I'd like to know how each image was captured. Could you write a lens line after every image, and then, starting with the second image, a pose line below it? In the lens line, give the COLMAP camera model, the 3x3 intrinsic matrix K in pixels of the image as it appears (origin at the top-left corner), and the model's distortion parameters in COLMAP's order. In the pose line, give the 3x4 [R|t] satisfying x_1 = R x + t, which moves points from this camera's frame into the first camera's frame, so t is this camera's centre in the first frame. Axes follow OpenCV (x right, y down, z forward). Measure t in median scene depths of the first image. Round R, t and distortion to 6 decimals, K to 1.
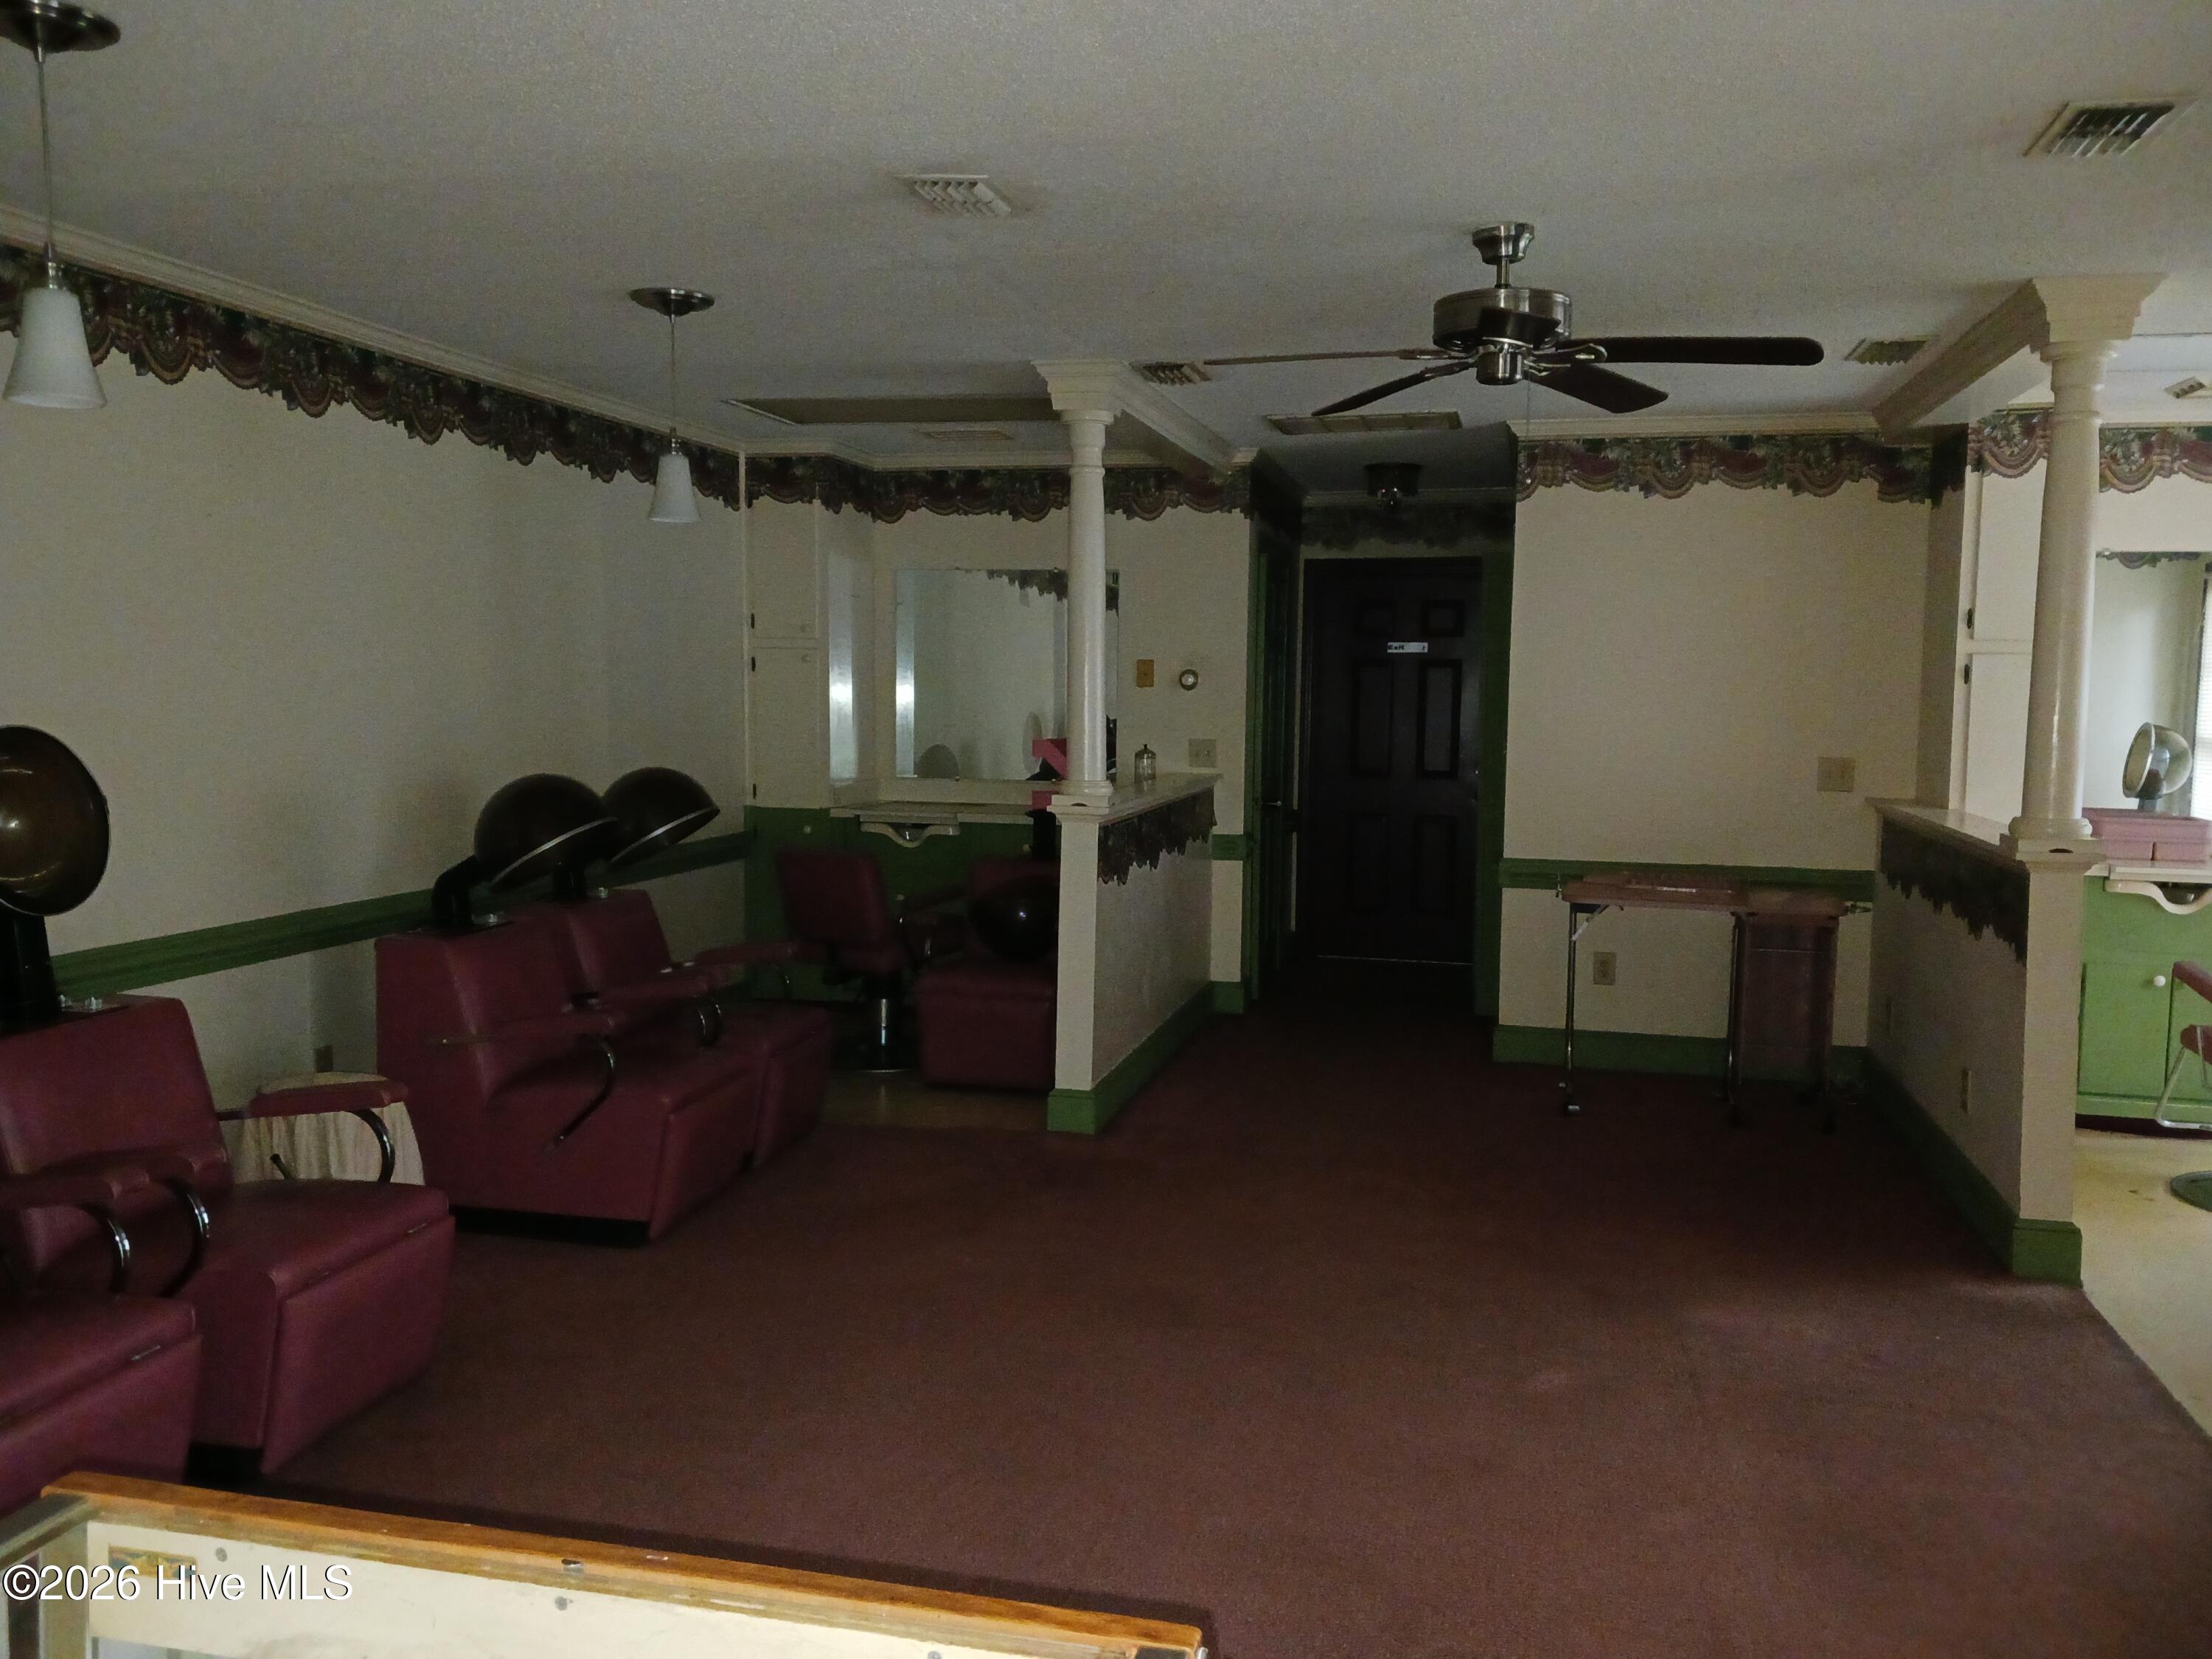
lens RADIAL K [[1737.5, 0, 1106.0], [0, 1737.5, 829.5], [0, 0, 1]] dist [0.213019, -0.518232]
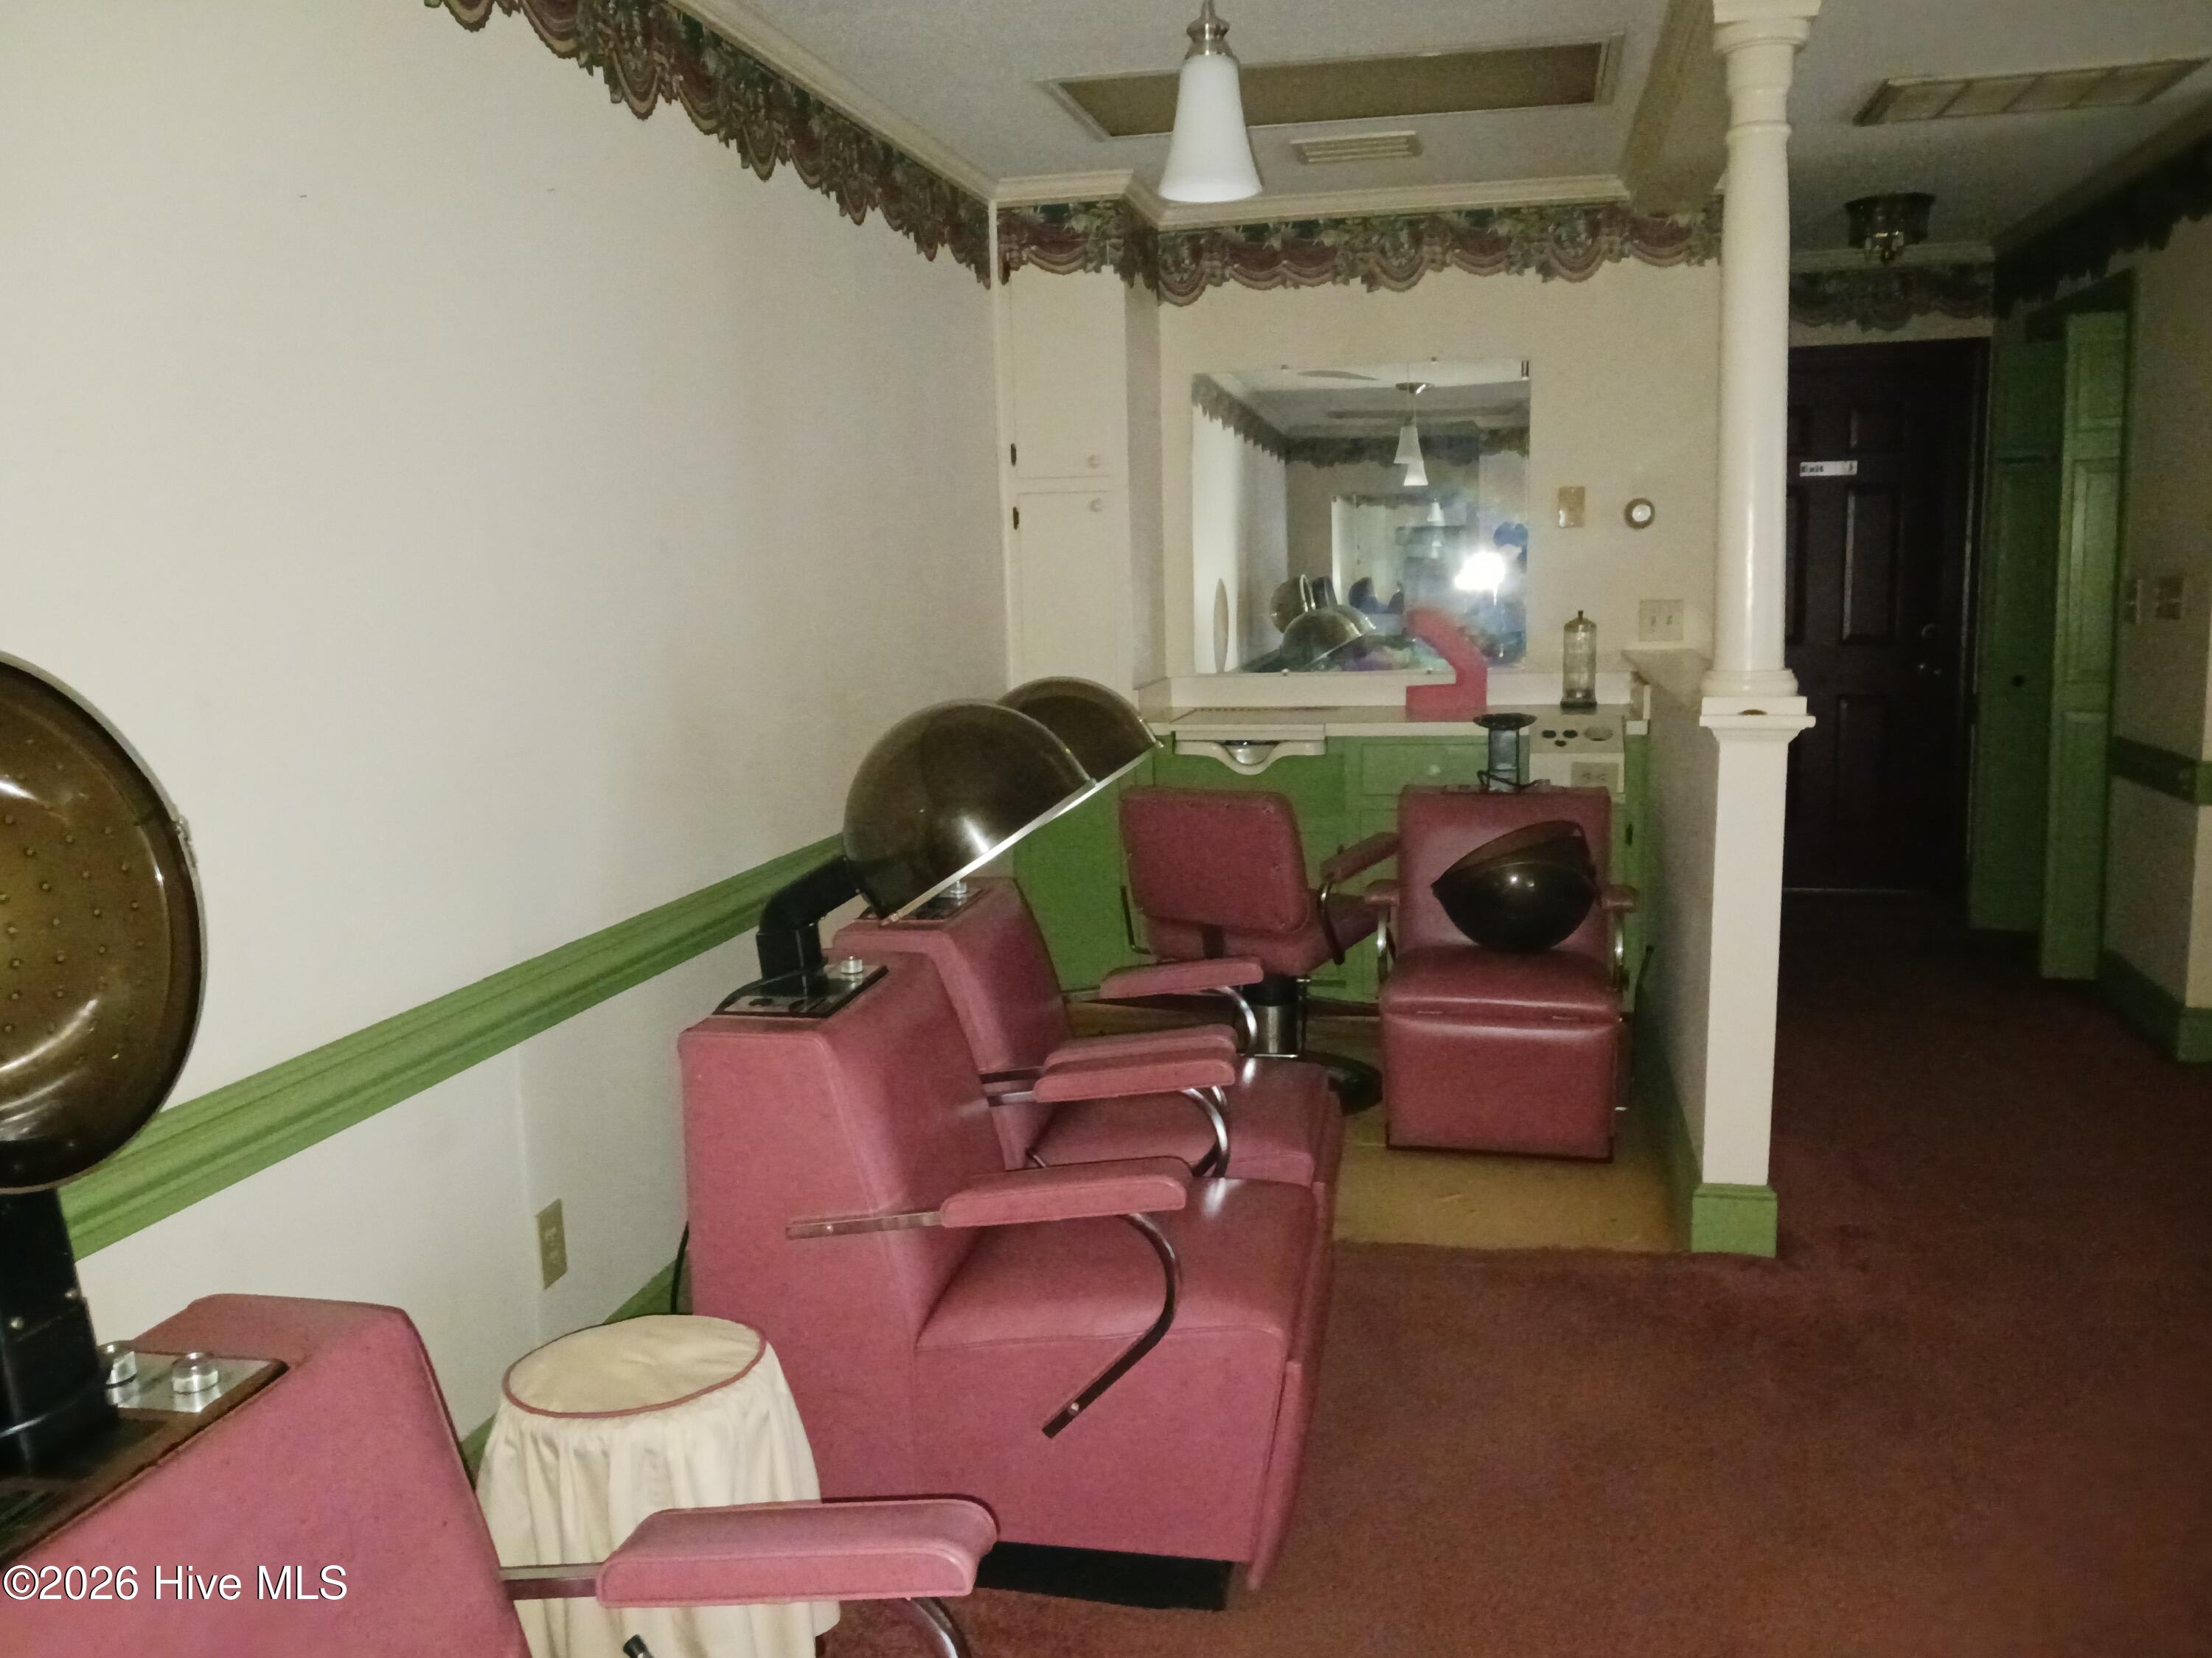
lens RADIAL K [[1737.4, 0, 1106.0], [0, 1737.4, 829.0], [0, 0, 1]] dist [0.213019, -0.518232]
pose [[0.999125, -0.038096, 0.017284, -0.183852], [0.036857, 0.997065, 0.067100, -0.016921], [-0.019790, -0.066404, 0.997597, 0.304716]]
